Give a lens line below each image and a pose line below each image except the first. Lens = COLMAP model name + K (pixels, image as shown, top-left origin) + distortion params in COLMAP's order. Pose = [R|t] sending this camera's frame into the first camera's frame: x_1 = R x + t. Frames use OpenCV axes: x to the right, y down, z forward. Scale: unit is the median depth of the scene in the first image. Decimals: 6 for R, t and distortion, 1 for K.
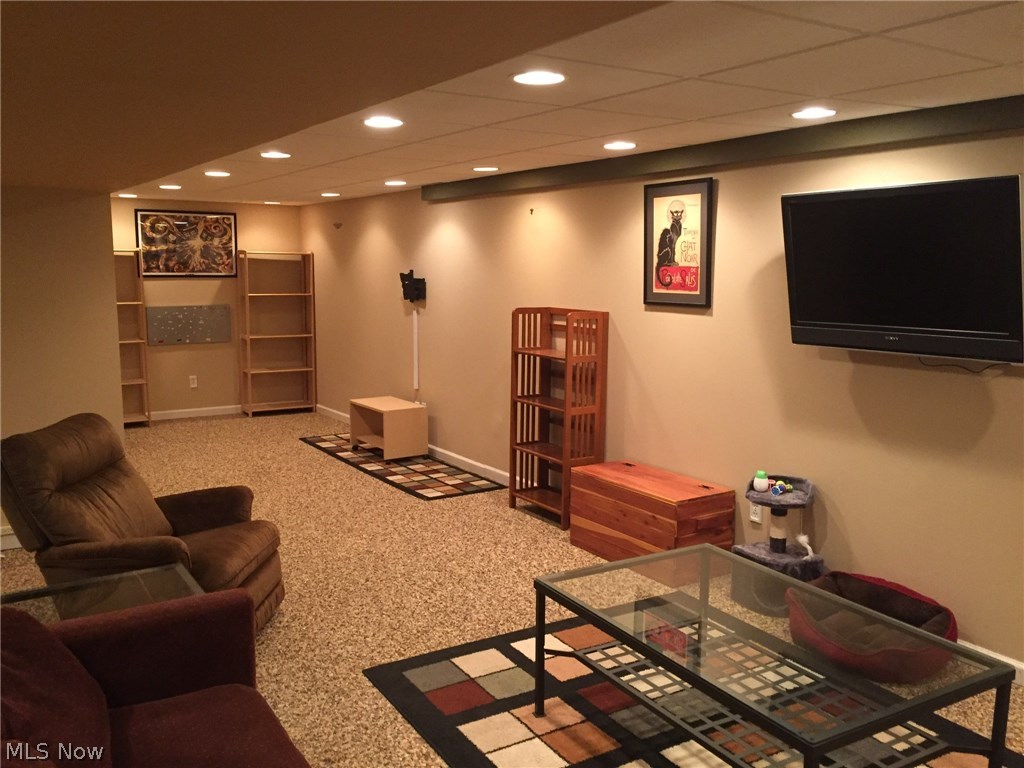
lens RADIAL K [[880.6, 0, 506.5], [0, 880.6, 384.2], [0, 0, 1]] dist [0.058243, -0.061461]
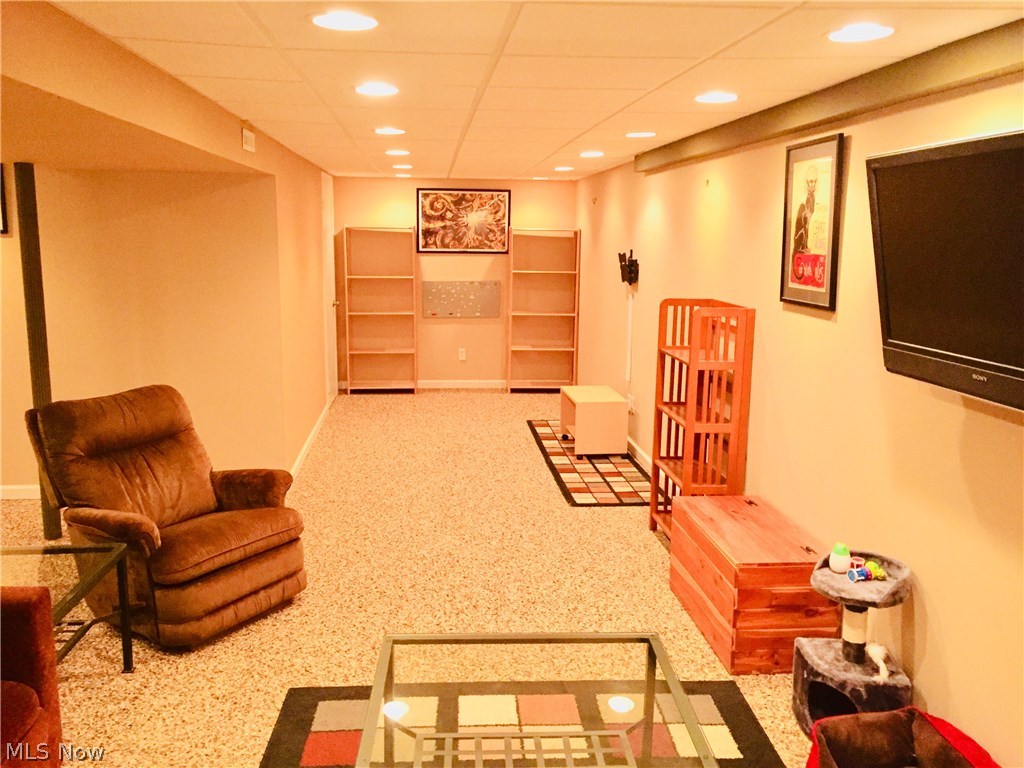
lens RADIAL K [[880.6, 0, 507.5], [0, 880.6, 383.0], [0, 0, 1]] dist [0.058243, -0.061461]
pose [[0.884698, 0.083567, -0.458613, 0.227672], [-0.069789, 0.996457, 0.046943, -0.029050], [0.460911, -0.009524, 0.887395, 0.146154]]
